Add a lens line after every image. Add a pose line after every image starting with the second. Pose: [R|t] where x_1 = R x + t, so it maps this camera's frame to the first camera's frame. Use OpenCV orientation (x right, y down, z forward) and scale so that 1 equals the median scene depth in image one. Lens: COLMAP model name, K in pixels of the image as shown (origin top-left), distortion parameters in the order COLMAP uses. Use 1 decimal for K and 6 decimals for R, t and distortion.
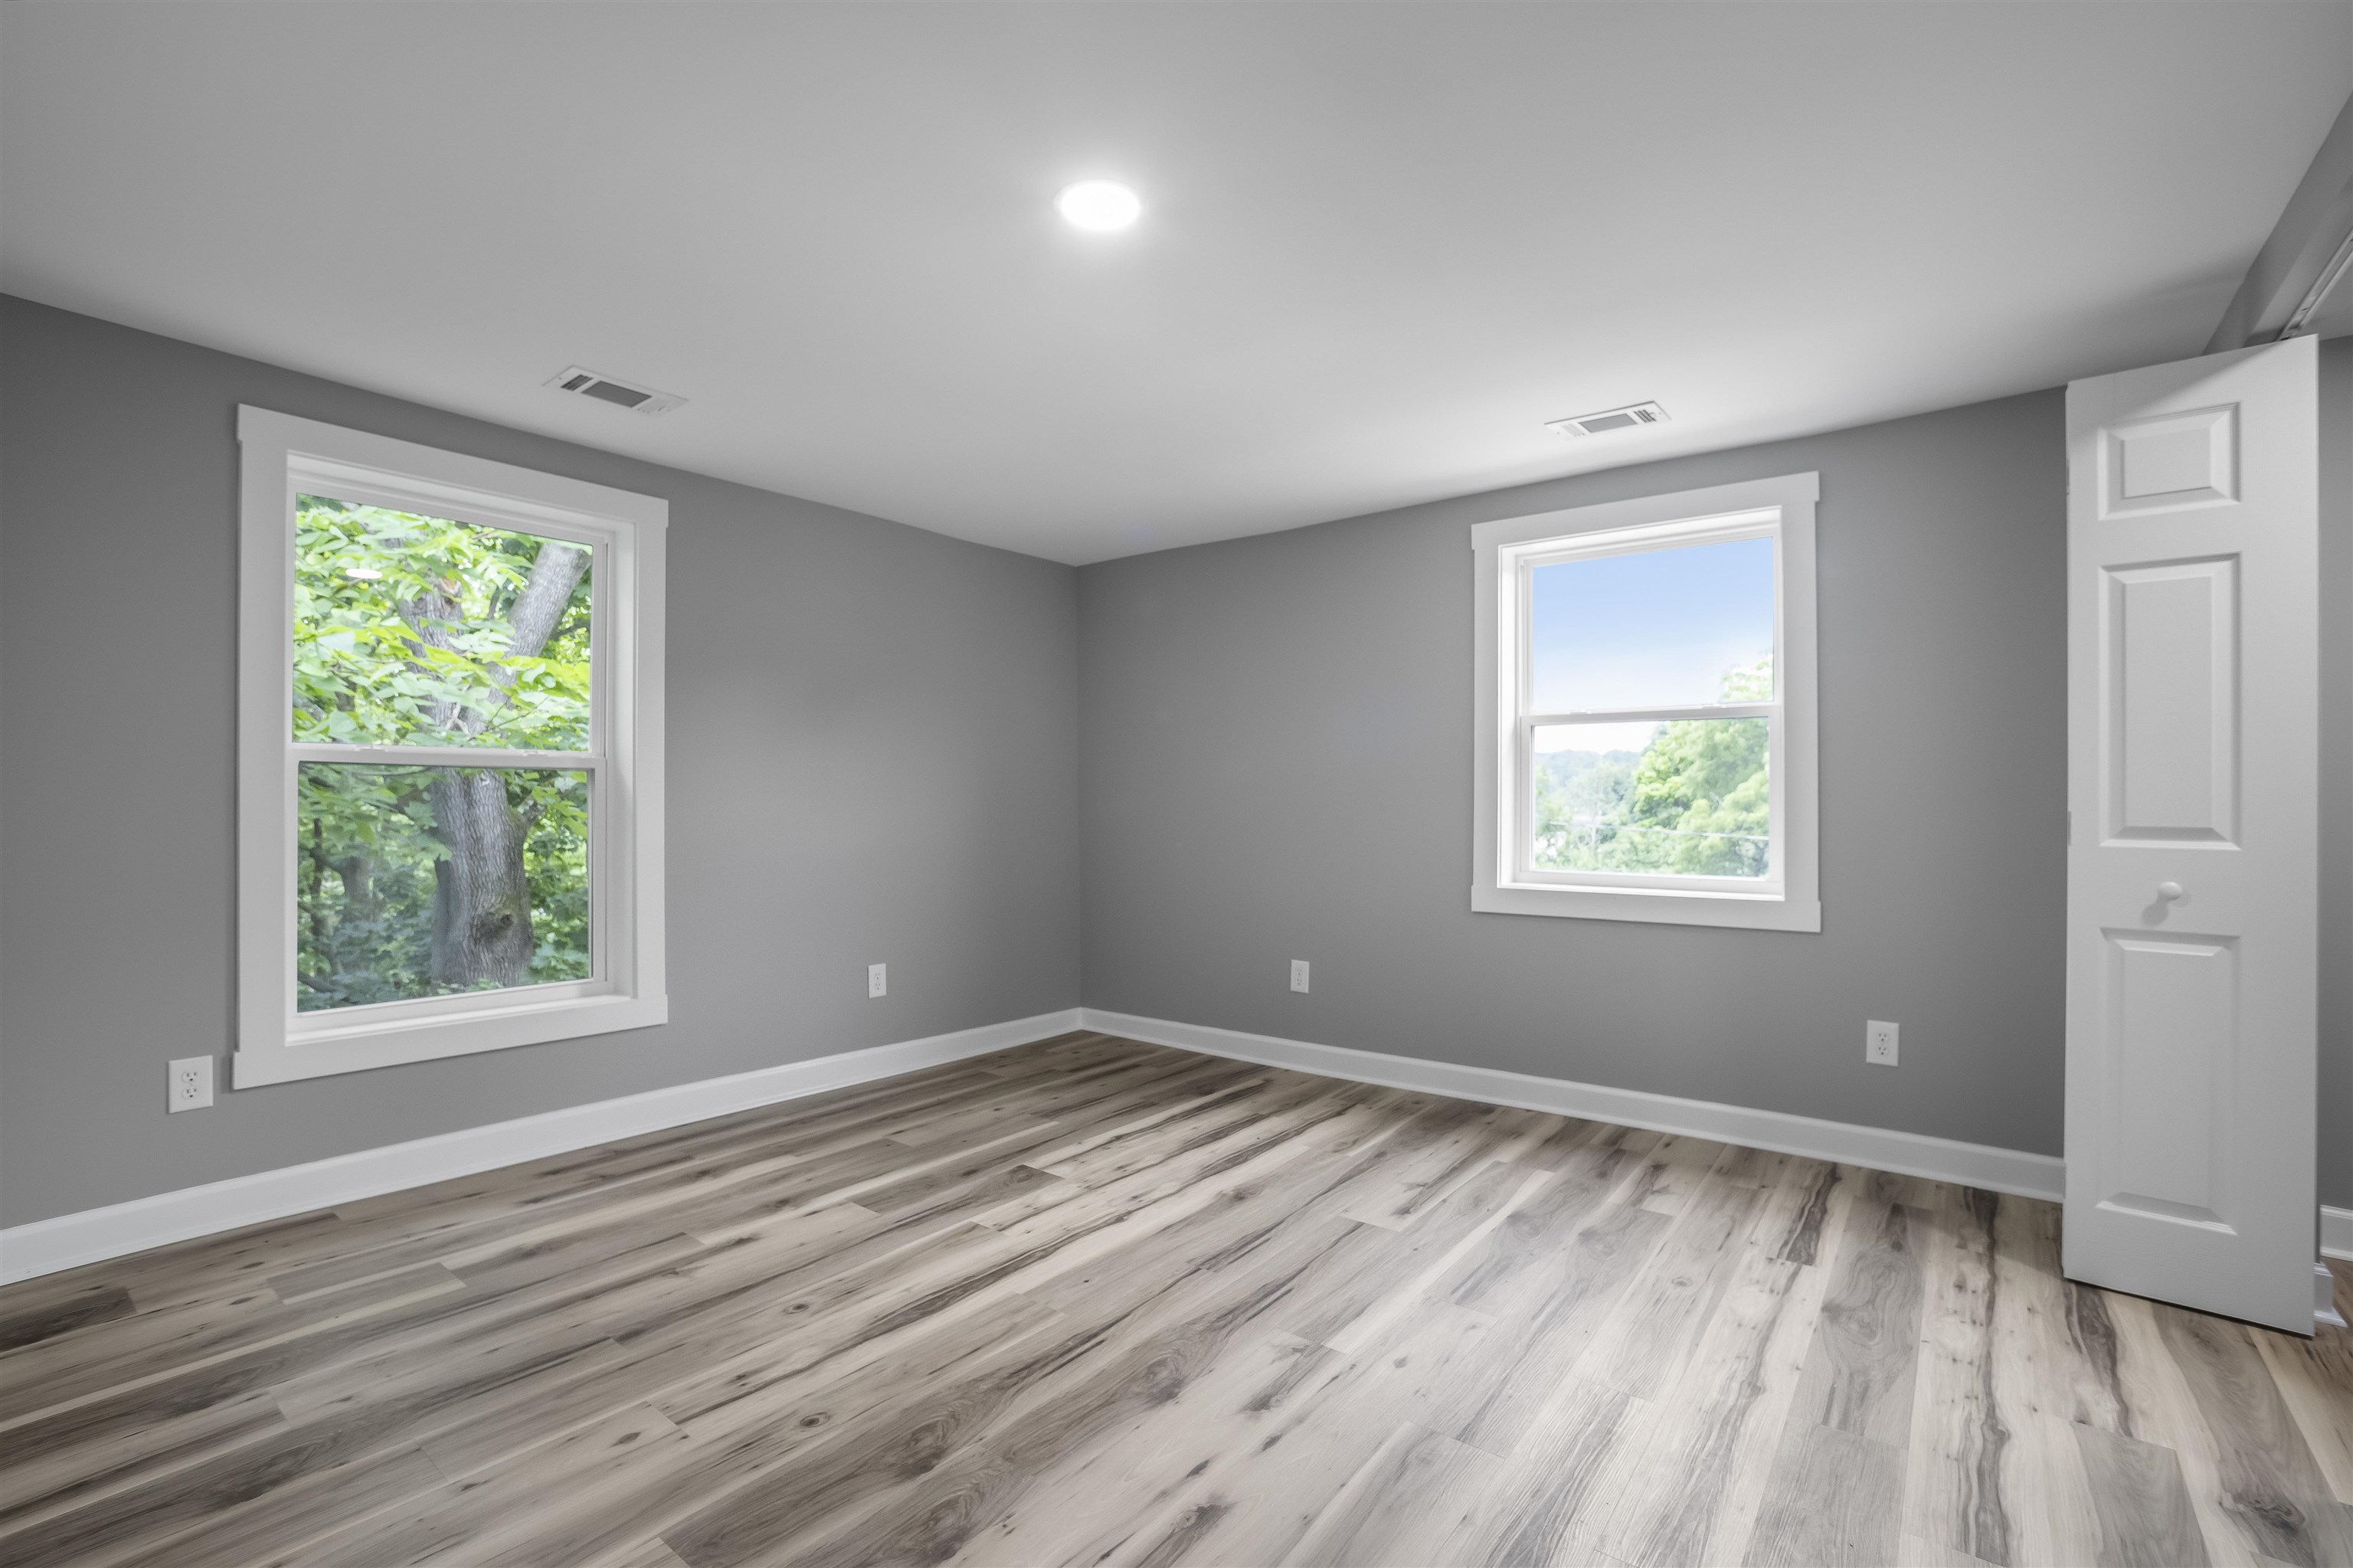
lens RADIAL K [[1056.5, 0, 1187.4], [0, 1056.5, 795.4], [0, 0, 1]] dist [-0.064947, 0.022294]
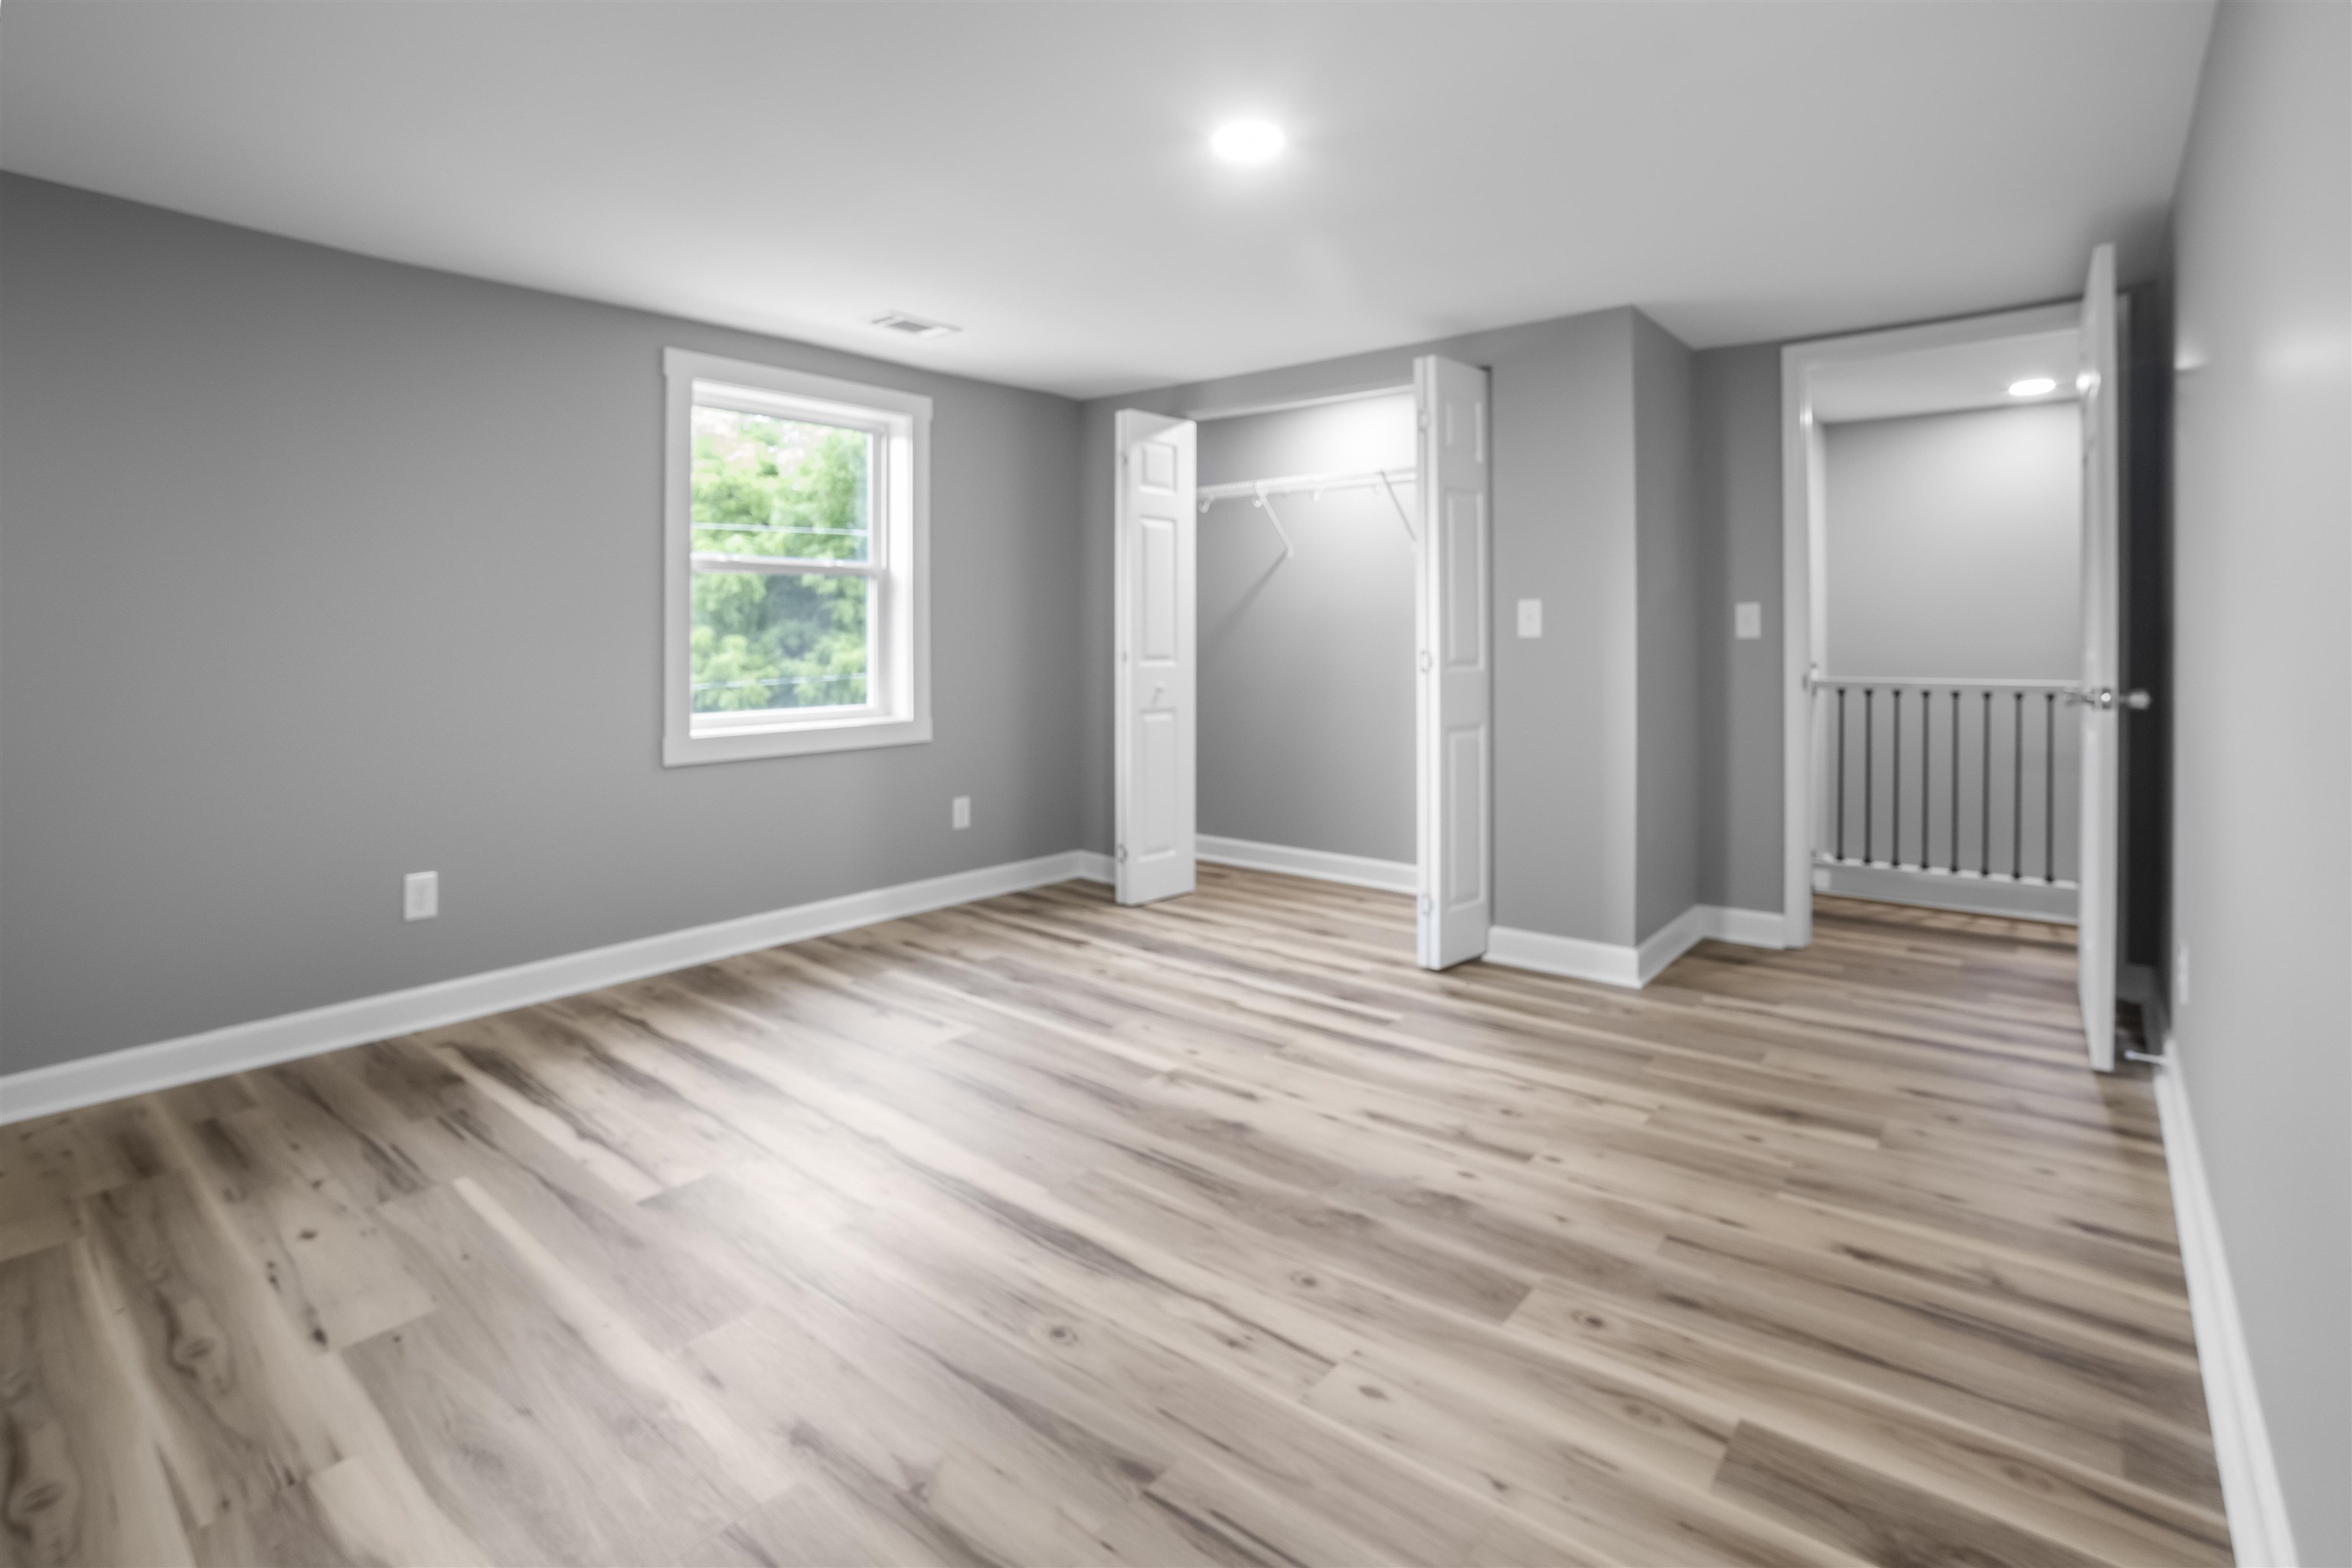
lens RADIAL K [[1097.2, 0, 1177.7], [0, 1097.2, 652.0], [0, 0, 1]] dist [-0.057942, 0.016121]
pose [[0.037397, -0.012939, 0.999217, -0.928112], [0.001289, 0.999916, 0.012900, -0.001241], [-0.999300, 0.000806, 0.037410, 0.726598]]
